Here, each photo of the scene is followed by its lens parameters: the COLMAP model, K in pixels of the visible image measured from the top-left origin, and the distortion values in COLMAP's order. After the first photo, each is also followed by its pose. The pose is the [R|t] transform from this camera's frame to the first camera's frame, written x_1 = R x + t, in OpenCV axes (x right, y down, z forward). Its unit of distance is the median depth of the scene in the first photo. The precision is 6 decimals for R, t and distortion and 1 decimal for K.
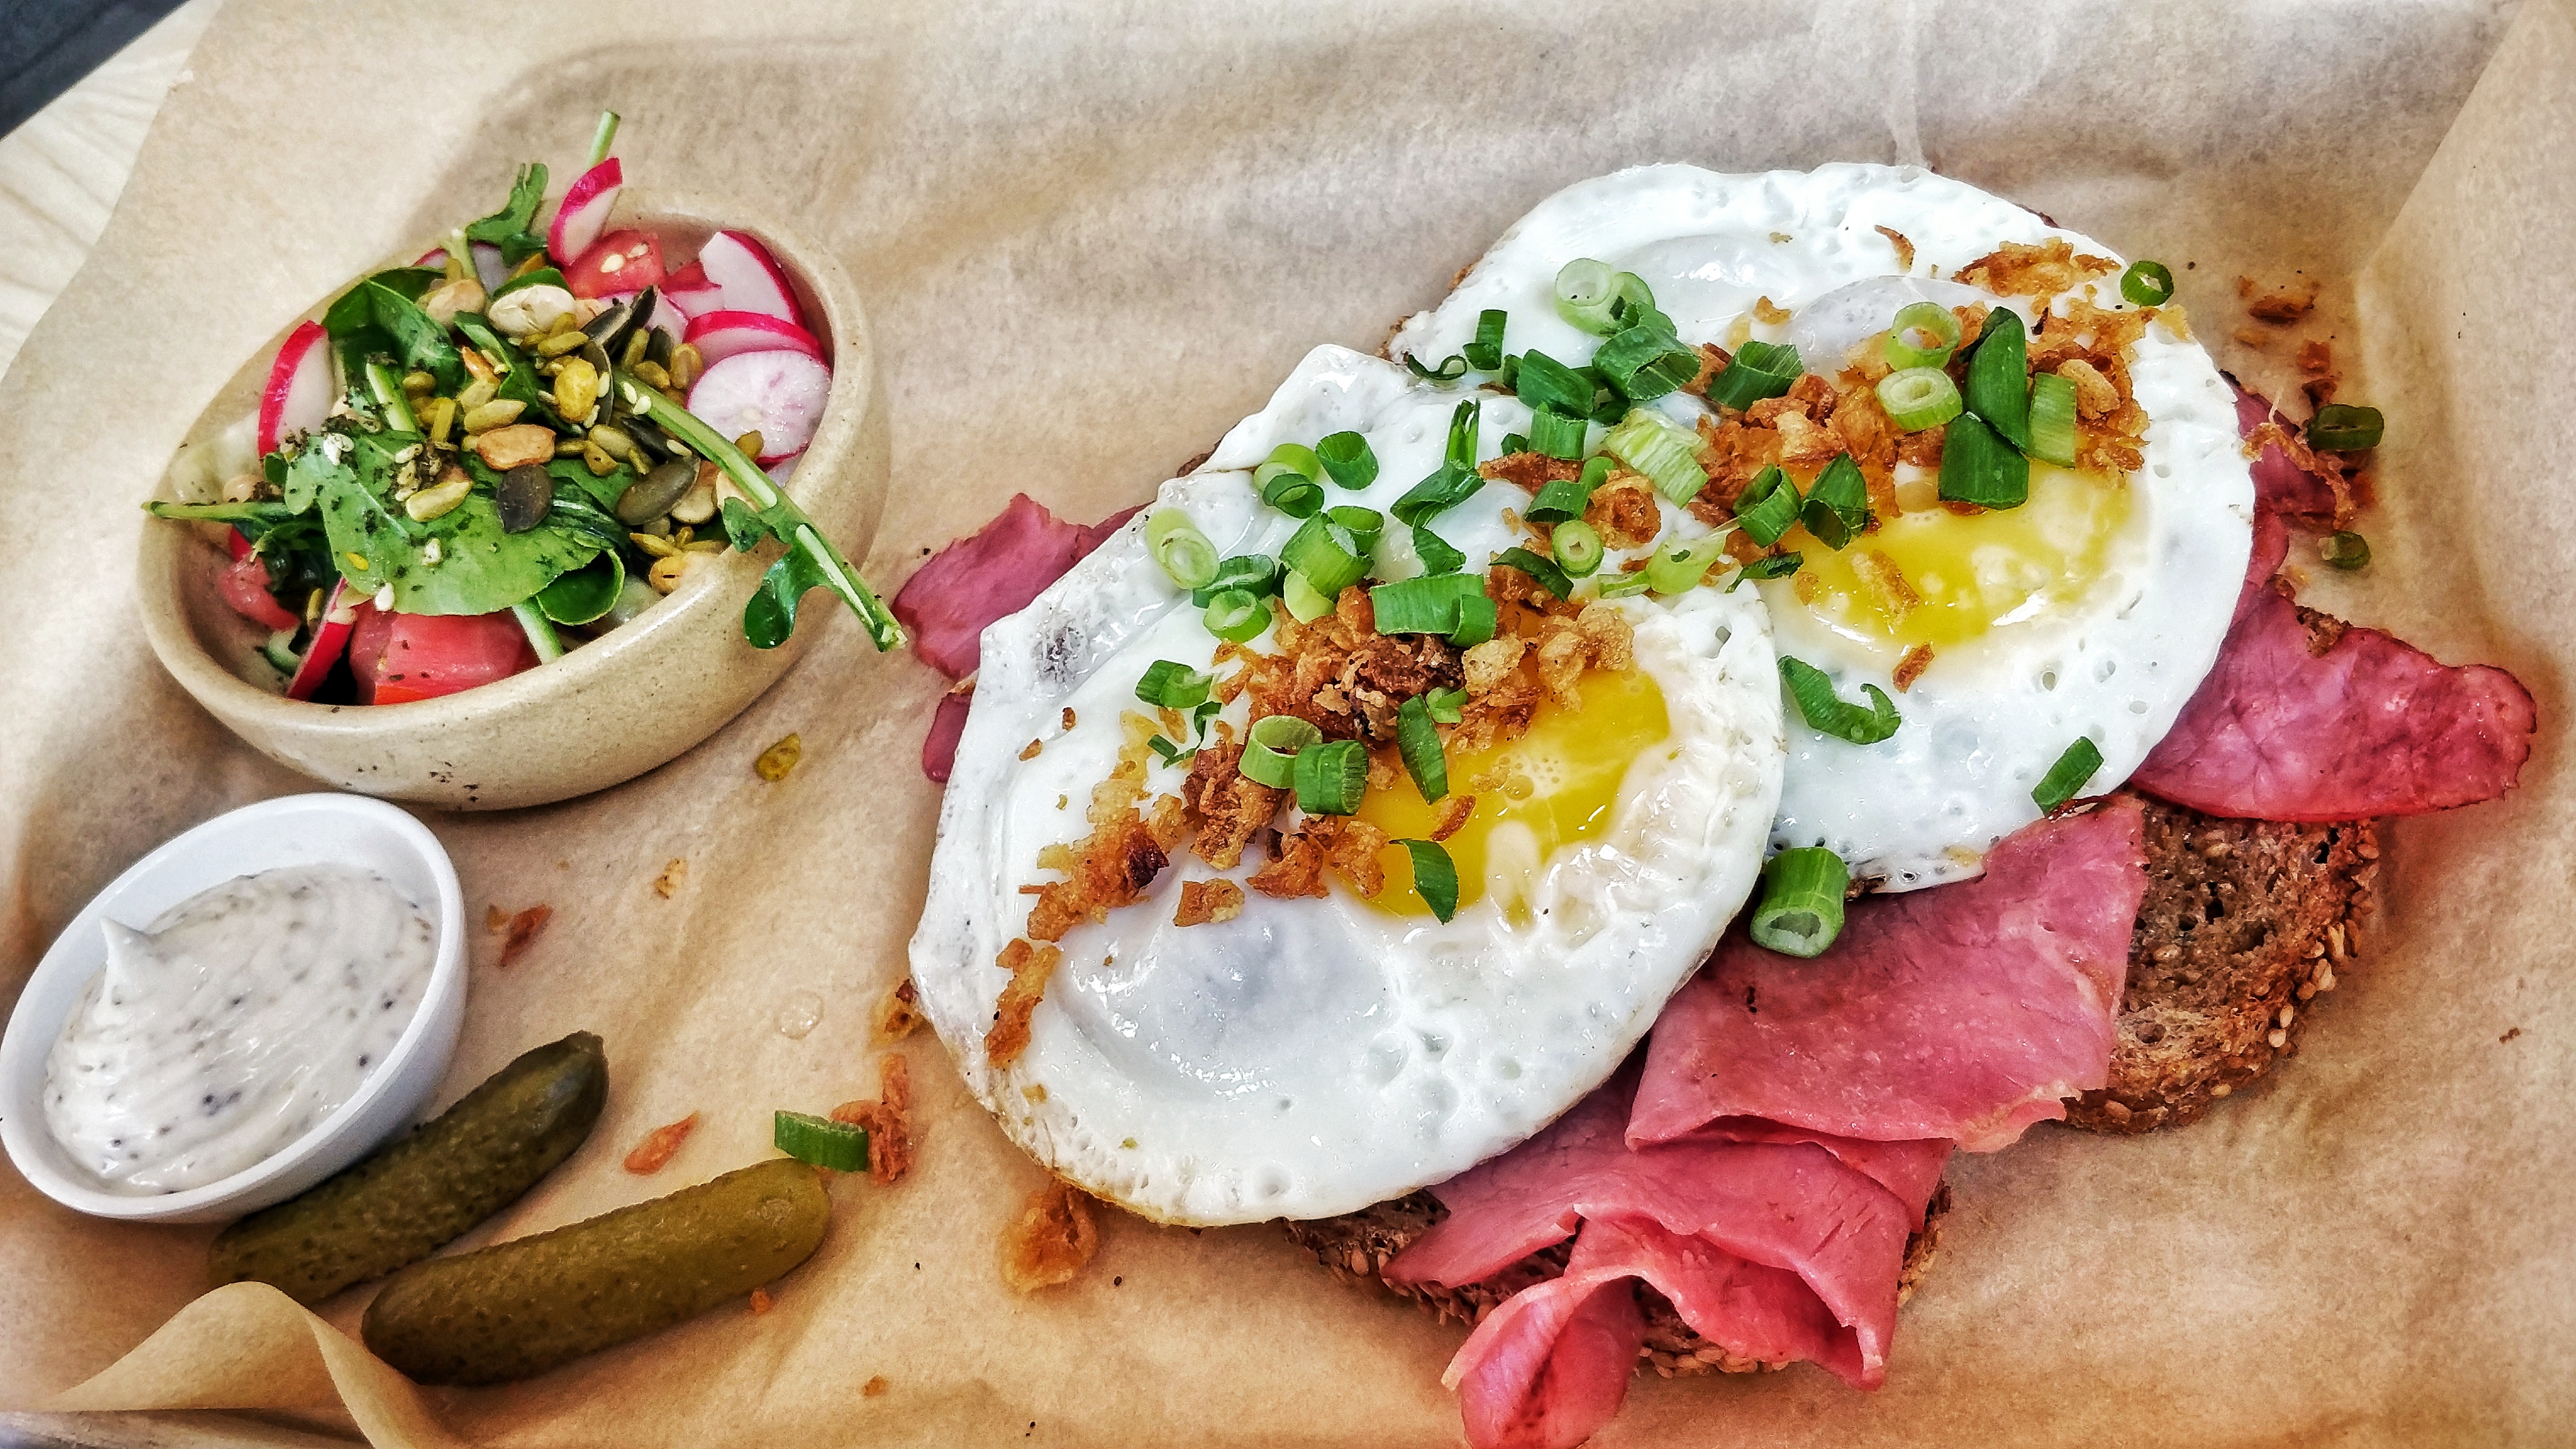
lens RADIAL K [[2120.9, 0, 1288.0], [0, 2120.9, 724.5], [0, 0, 1]] dist [0.129360, -0.372178]
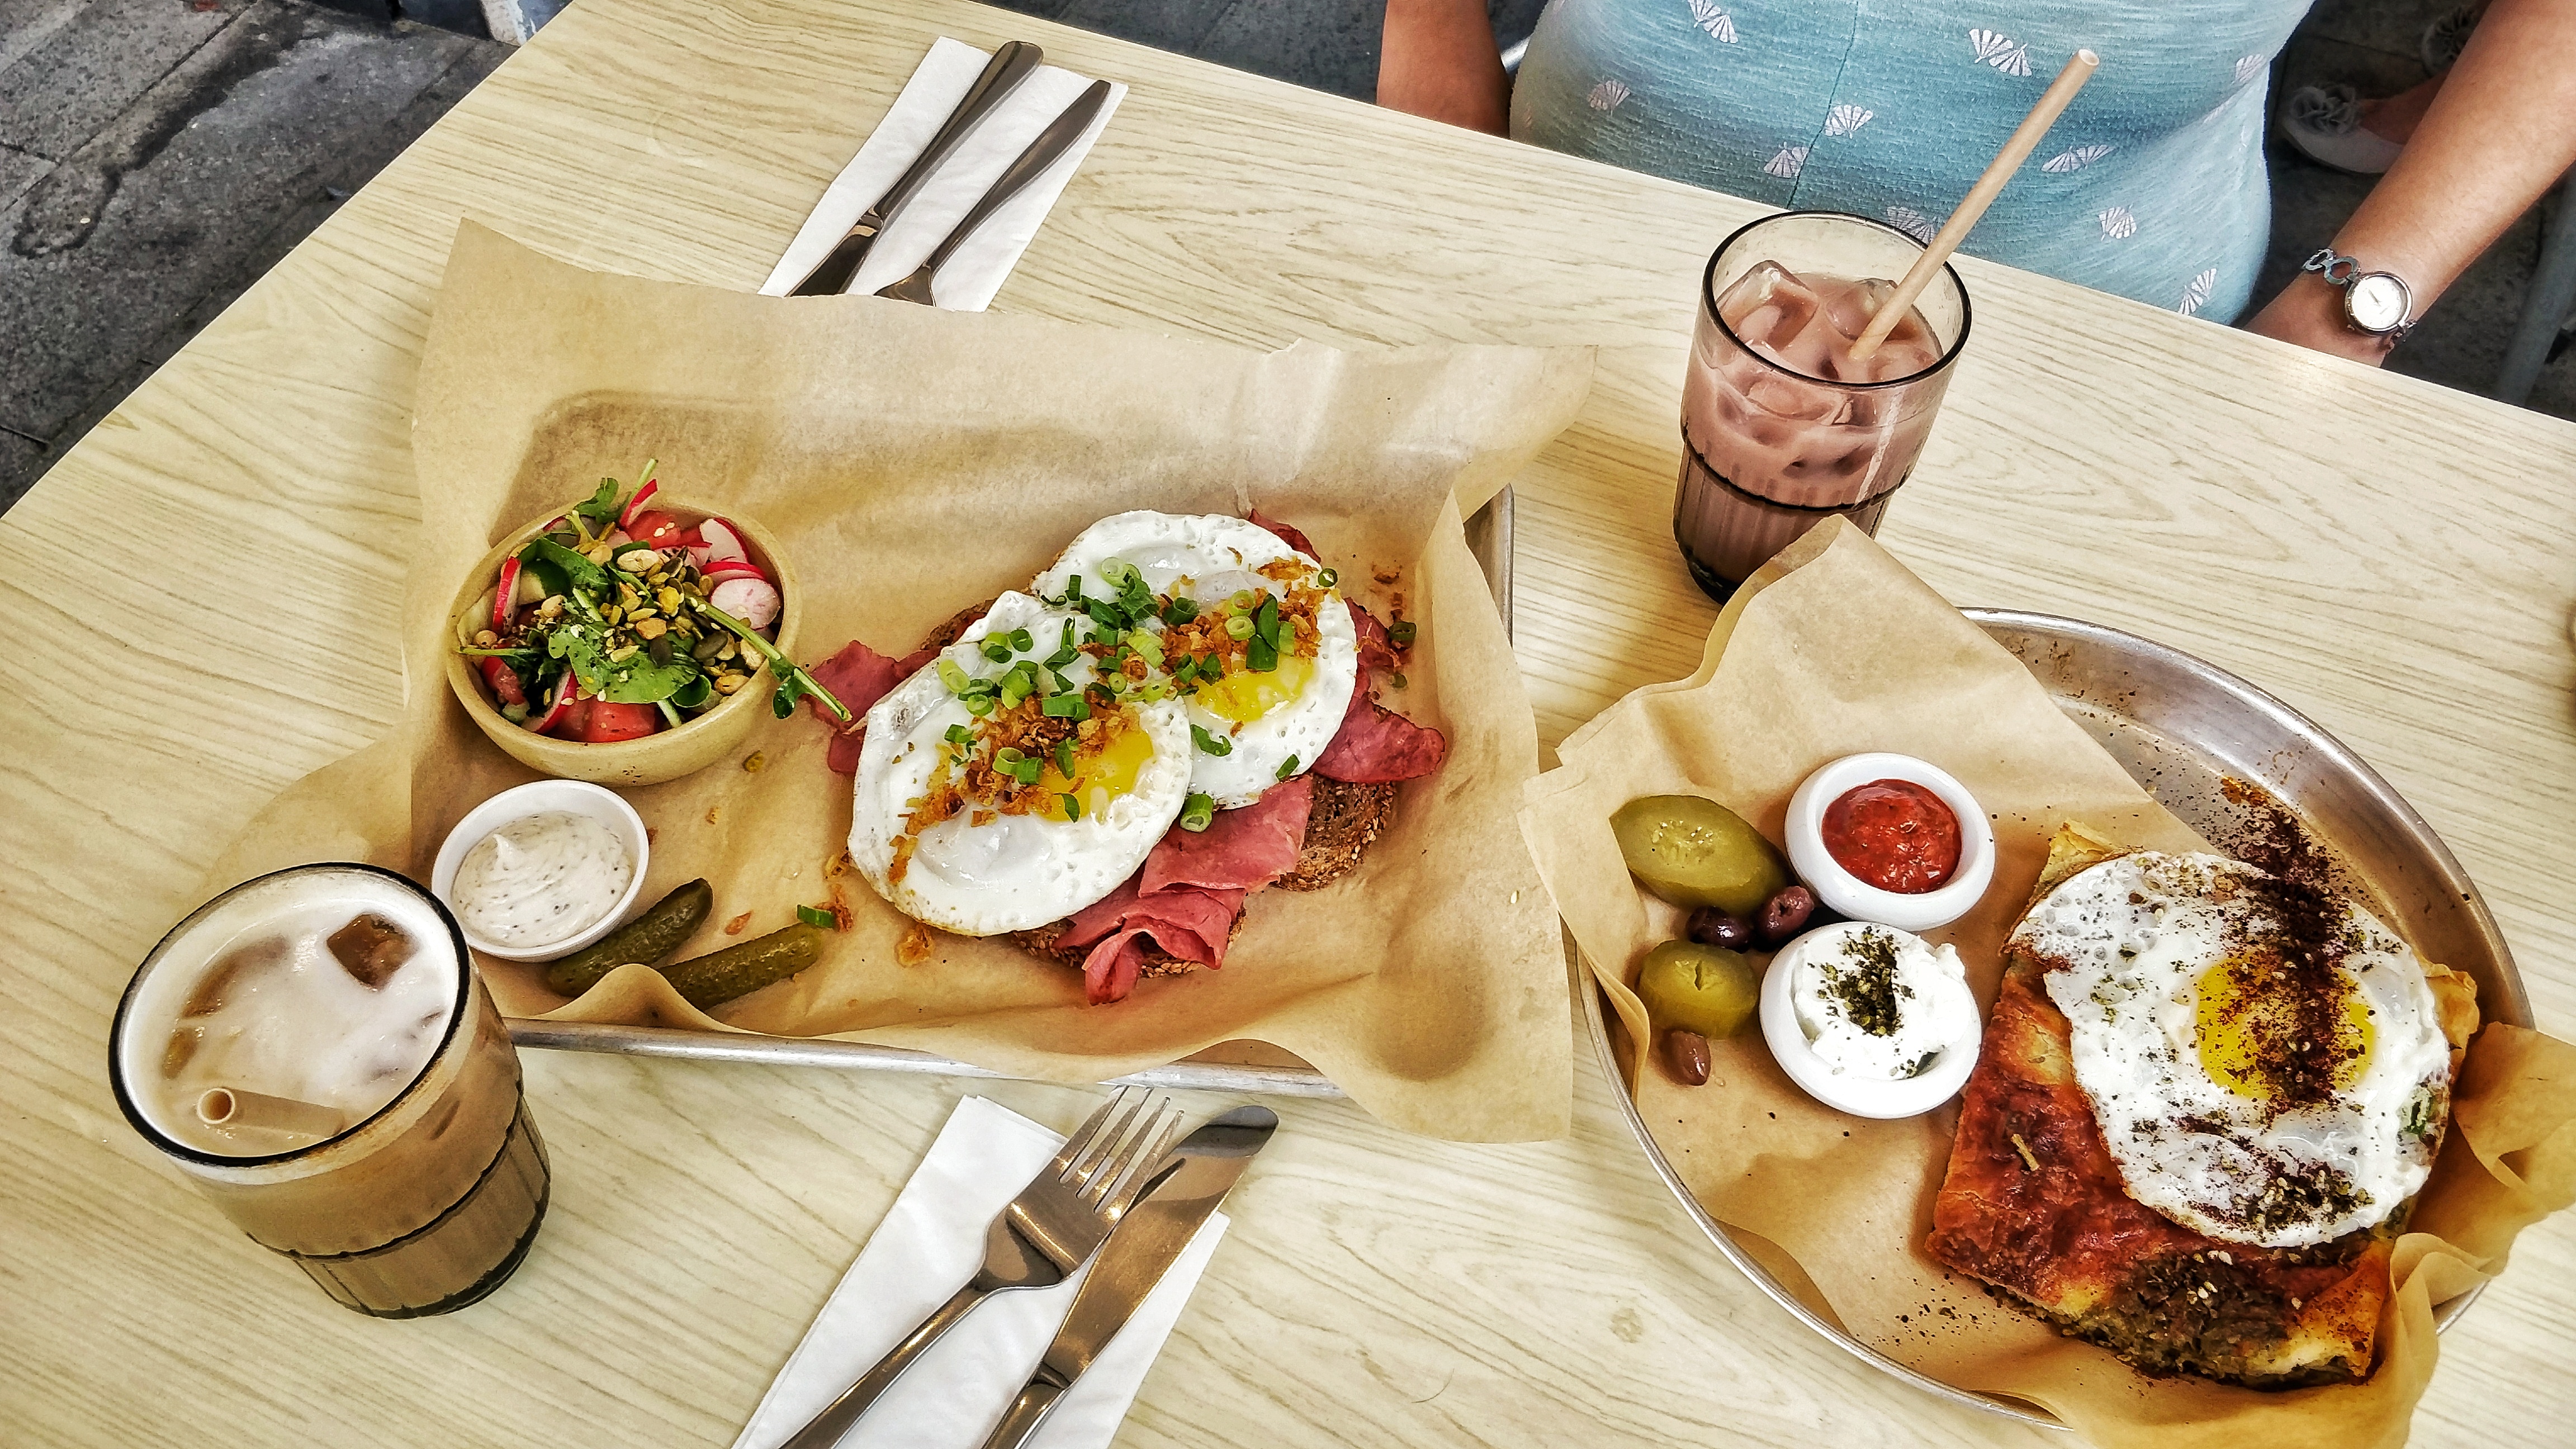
lens RADIAL K [[2120.9, 0, 1288.0], [0, 2120.9, 724.5], [0, 0, 1]] dist [0.129360, -0.372178]
pose [[0.963741, -0.003356, 0.266818, -0.348967], [-0.000773, 0.999882, 0.015370, -0.068886], [-0.266838, -0.015019, 0.963624, -1.540673]]
